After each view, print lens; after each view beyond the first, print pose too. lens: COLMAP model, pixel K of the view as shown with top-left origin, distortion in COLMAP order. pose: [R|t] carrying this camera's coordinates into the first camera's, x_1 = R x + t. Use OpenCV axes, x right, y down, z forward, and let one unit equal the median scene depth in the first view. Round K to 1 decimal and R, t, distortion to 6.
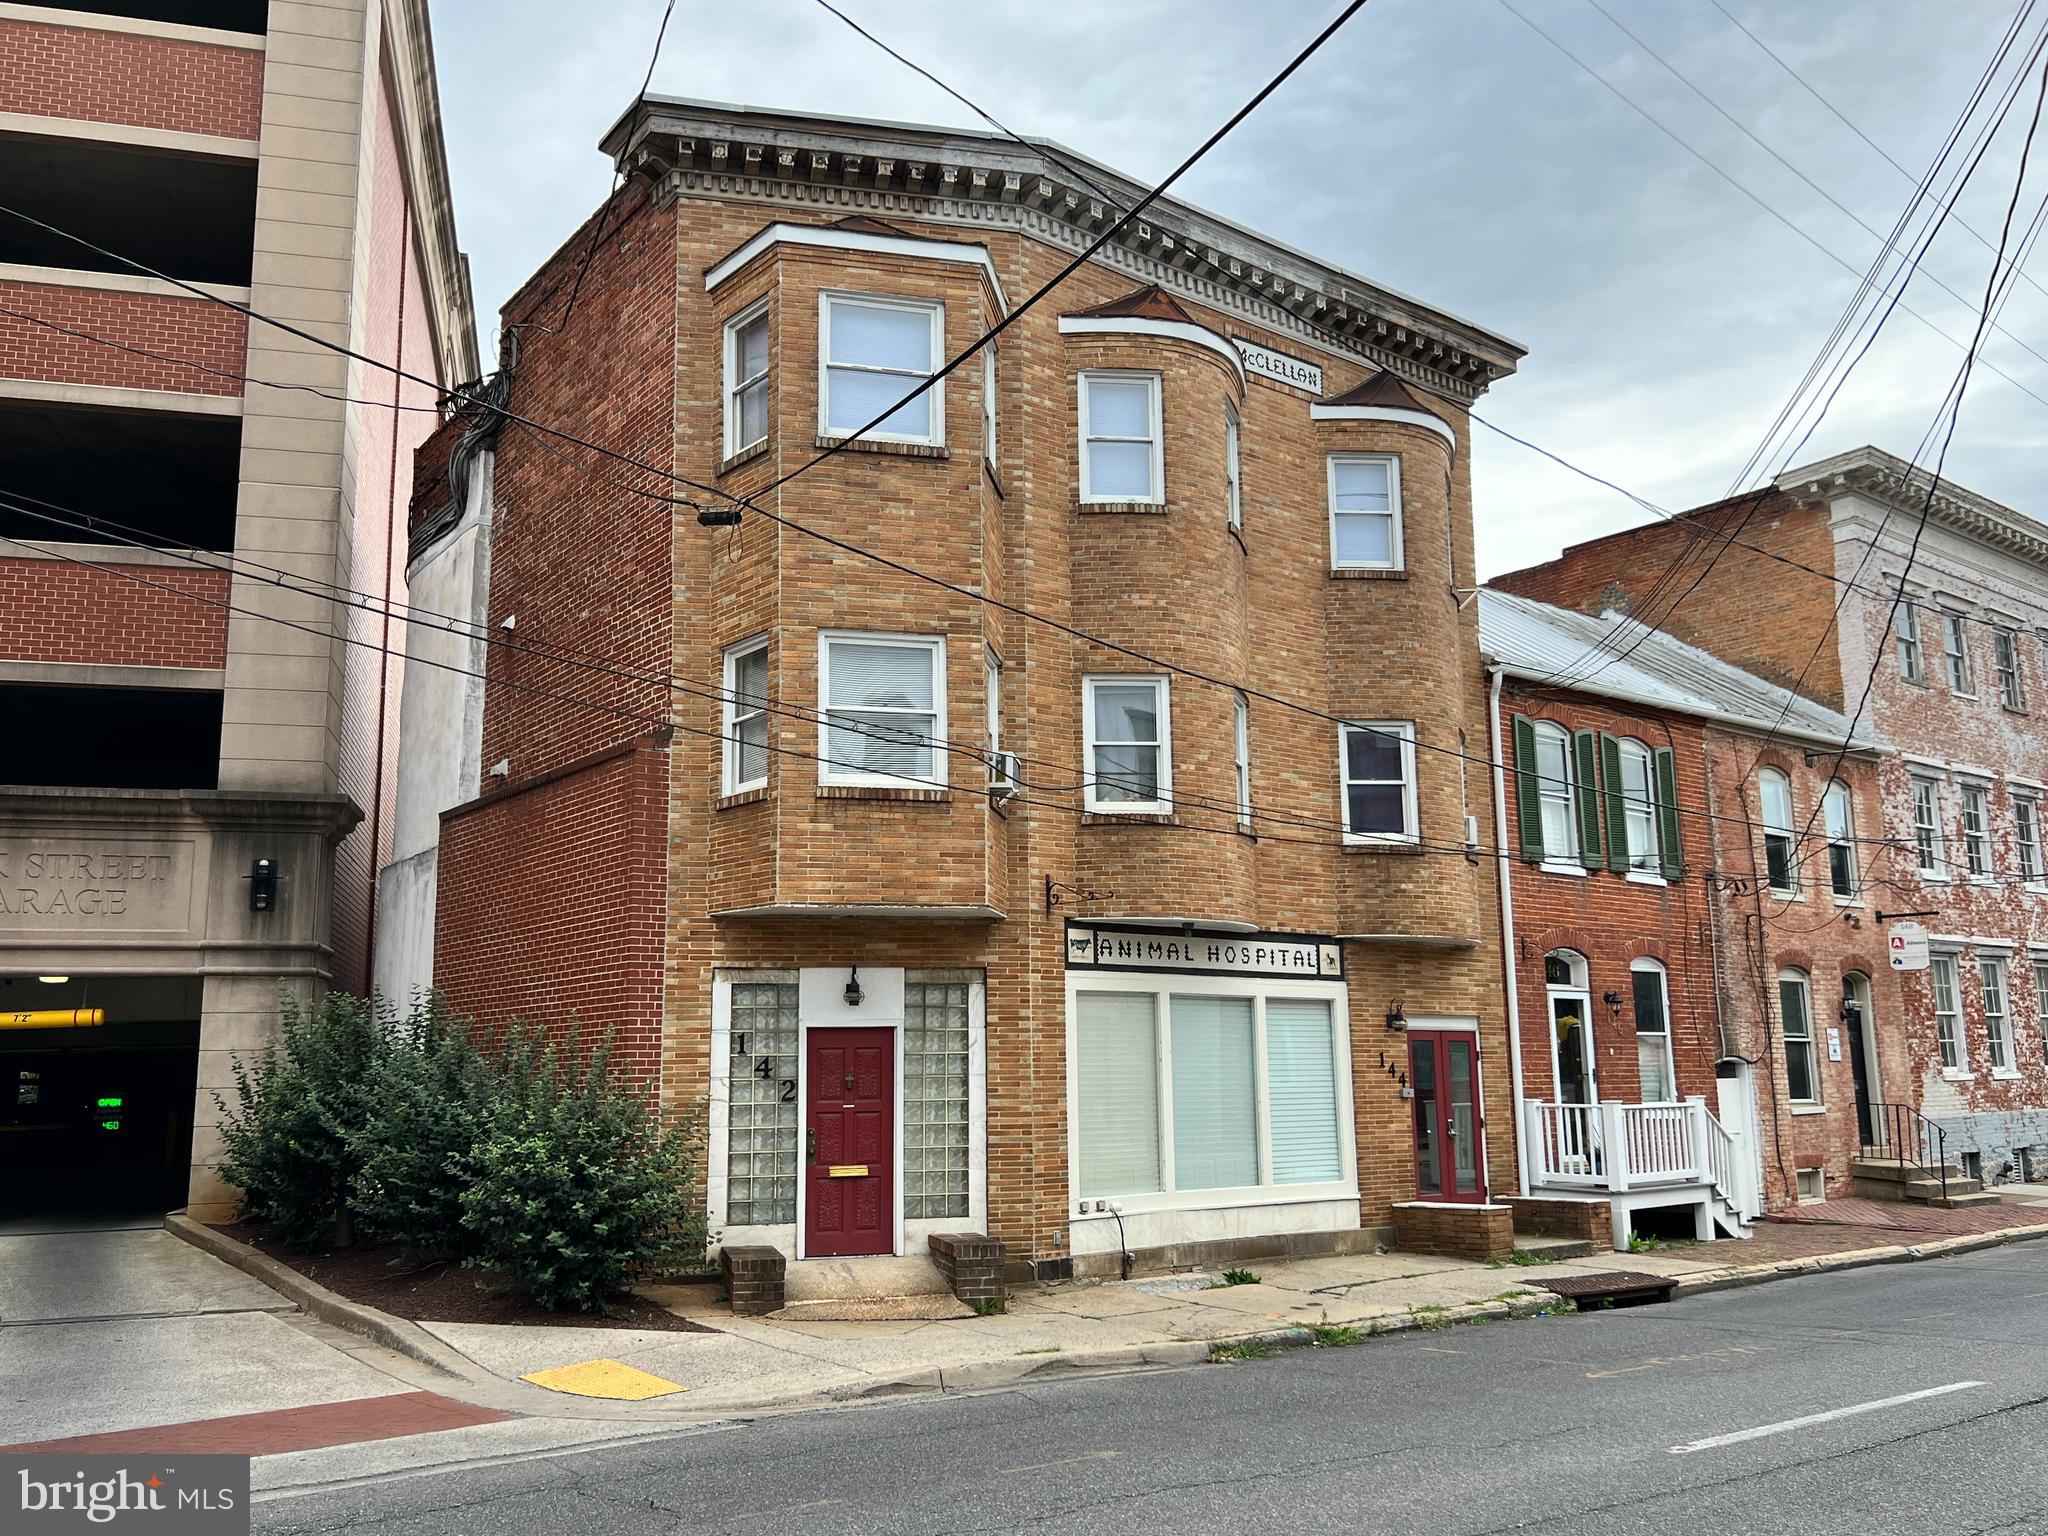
lens RADIAL K [[1709.8, 0, 1019.5], [0, 1709.8, 786.8], [0, 0, 1]] dist [0.130148, -0.297808]
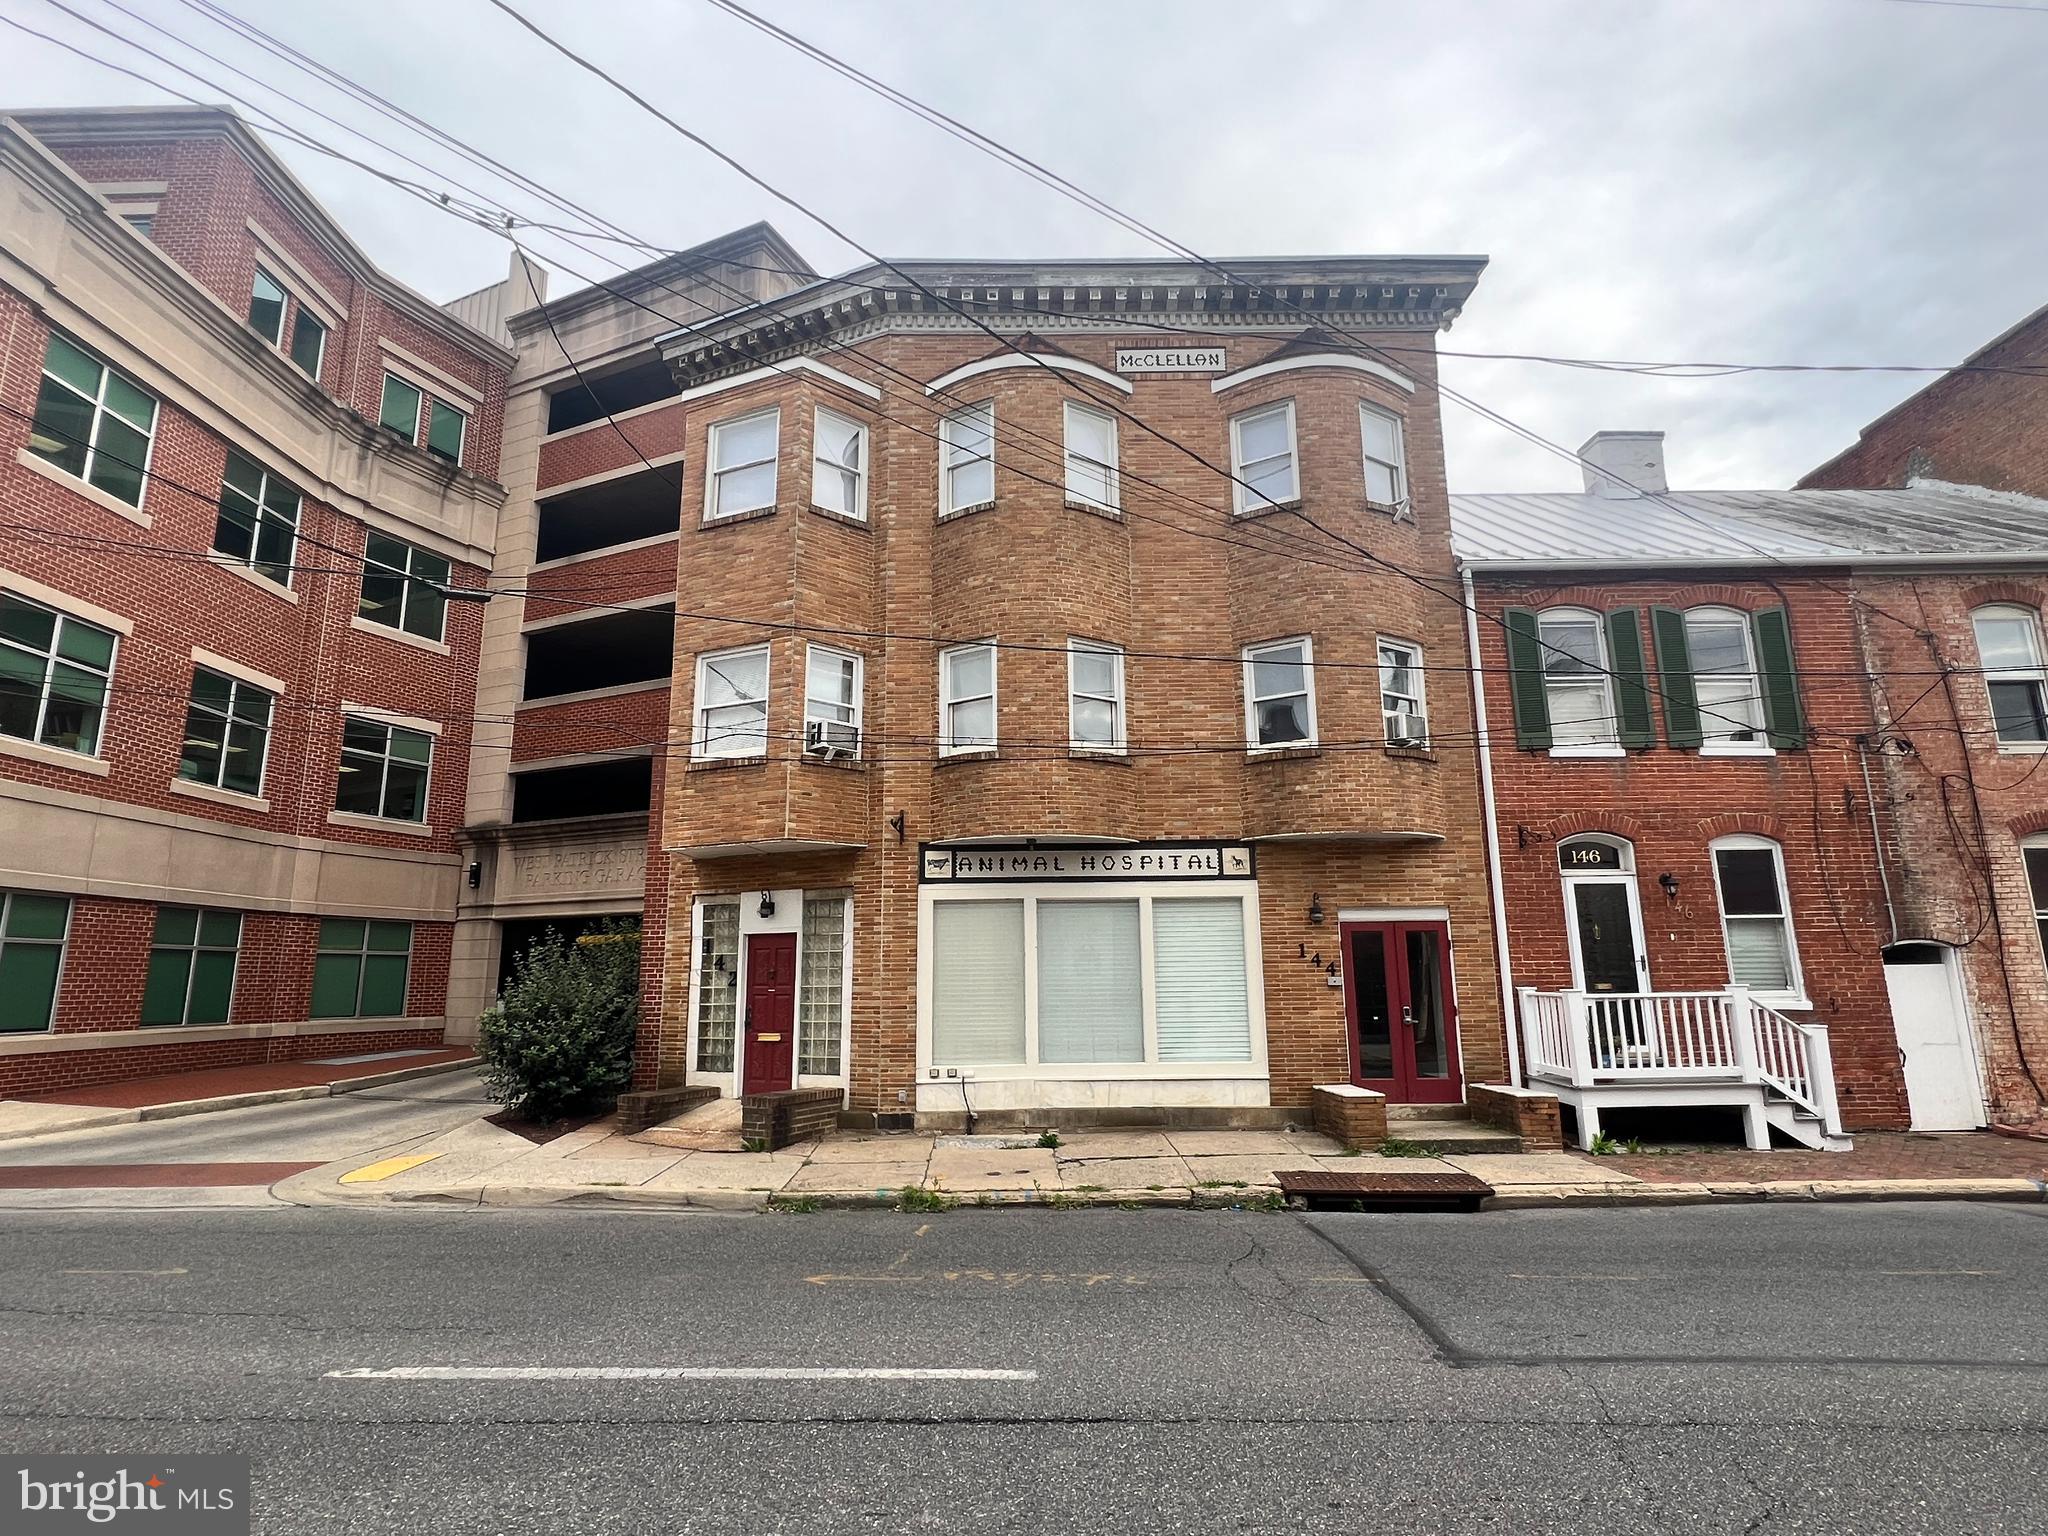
lens RADIAL K [[1056.6, 0, 1024.0], [0, 1056.6, 768.0], [0, 0, 1]] dist [-0.000531, 0.000604]
pose [[0.778661, -0.121005, -0.615666, 0.520271], [0.107660, 0.992442, -0.058895, 0.068943], [0.618139, -0.020423, 0.785803, 0.397106]]
